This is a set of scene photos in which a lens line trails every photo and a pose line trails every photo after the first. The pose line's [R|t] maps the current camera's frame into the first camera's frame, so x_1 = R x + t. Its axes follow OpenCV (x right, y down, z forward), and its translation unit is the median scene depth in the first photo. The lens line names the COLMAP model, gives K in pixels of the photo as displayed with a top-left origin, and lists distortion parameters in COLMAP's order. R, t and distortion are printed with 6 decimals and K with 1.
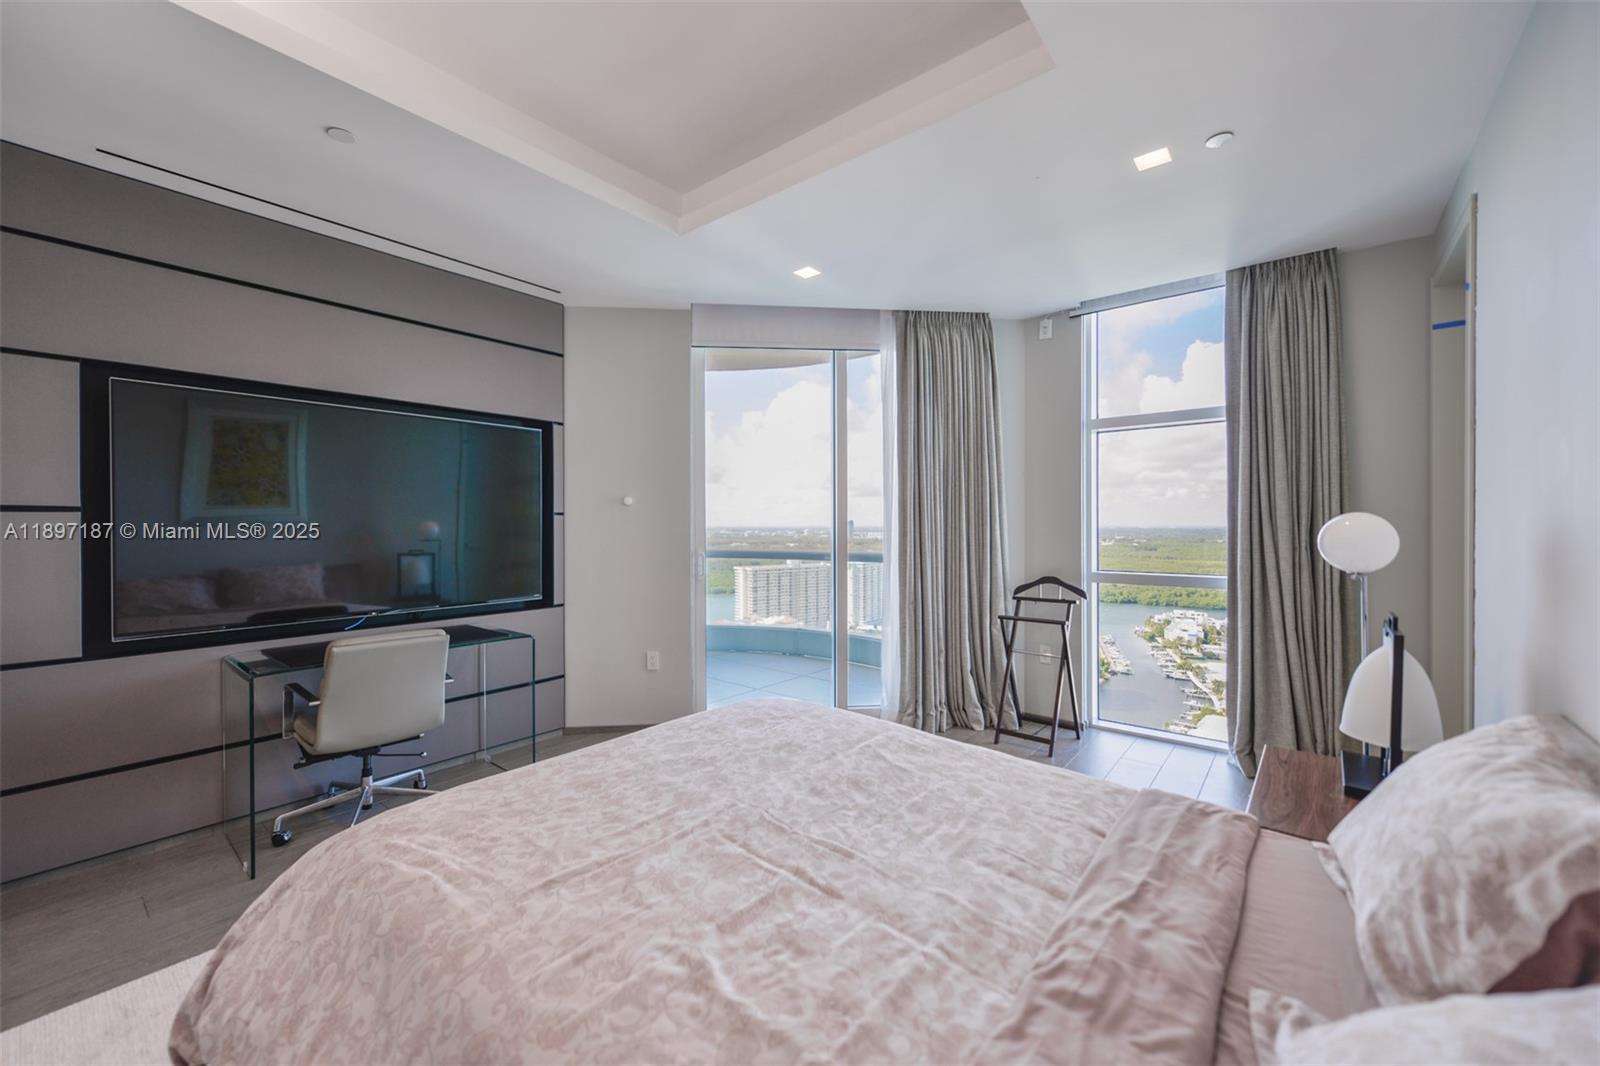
lens RADIAL K [[631.1, 0, 797.4], [0, 631.1, 527.4], [0, 0, 1]] dist [-0.000108, -0.001243]
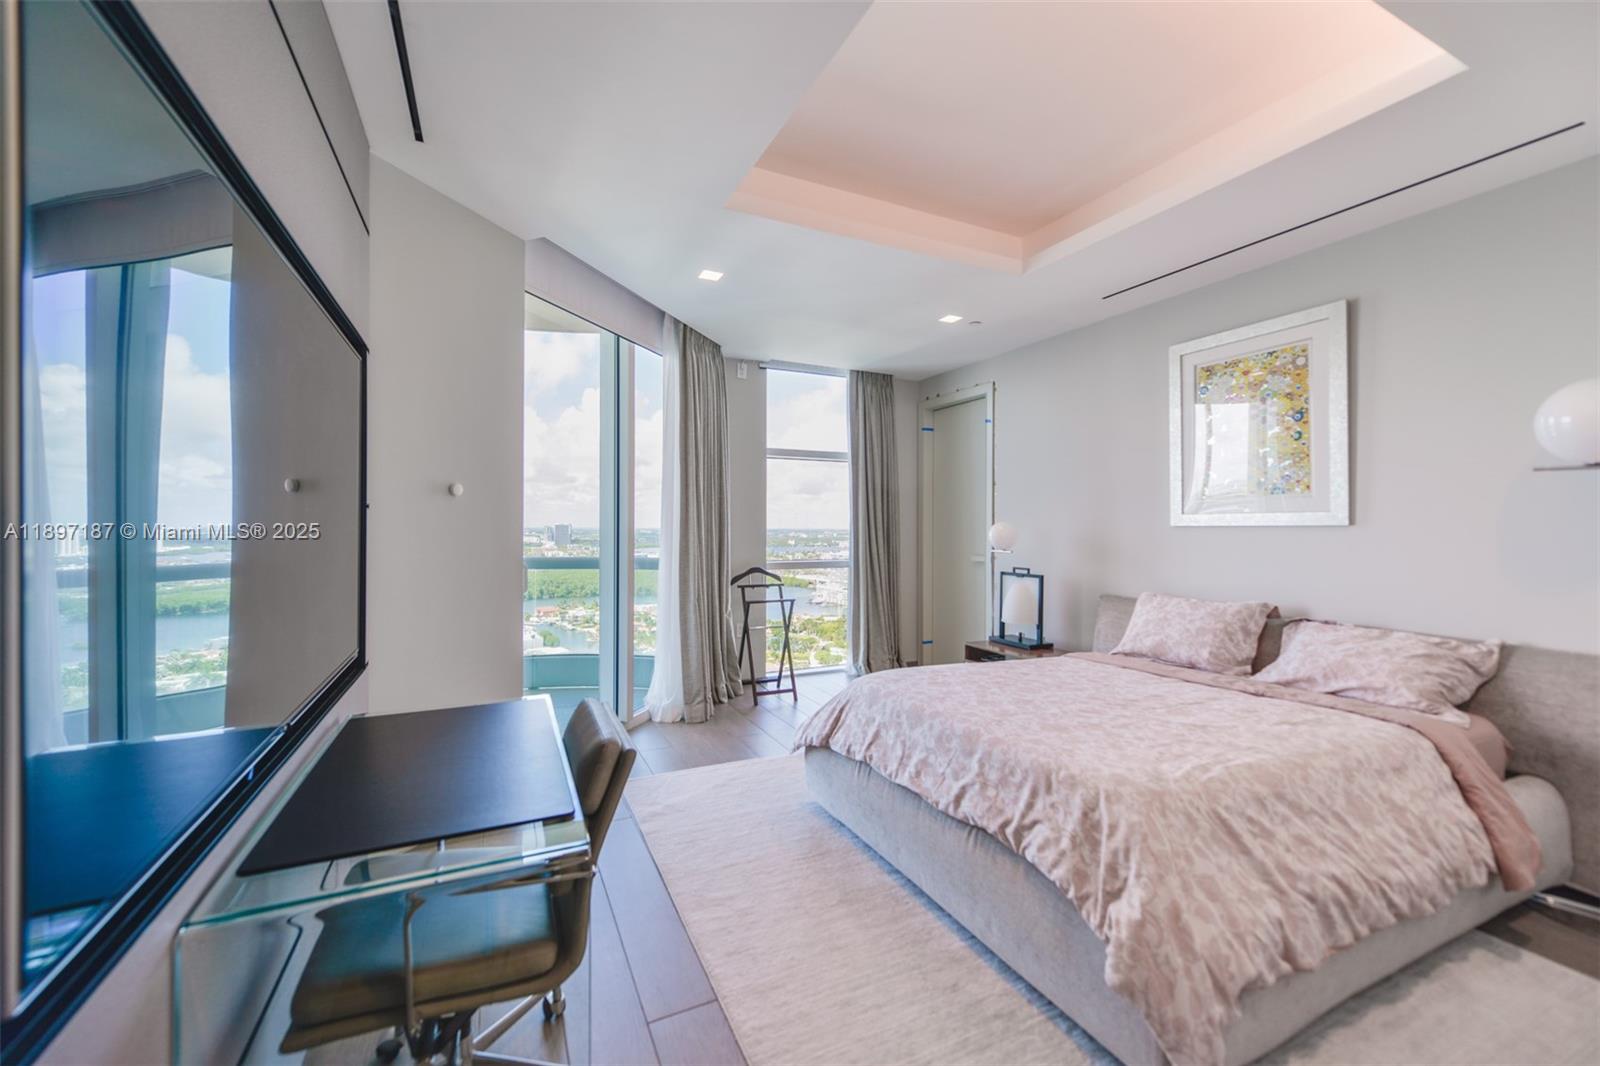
lens RADIAL K [[631.1, 0, 789.6], [0, 631.1, 524.6], [0, 0, 1]] dist [-0.000108, -0.001243]
pose [[0.427304, 0.006163, 0.904087, -0.850883], [0.000141, 0.999976, -0.006883, -0.000433], [-0.904108, 0.003068, 0.427293, 0.464826]]
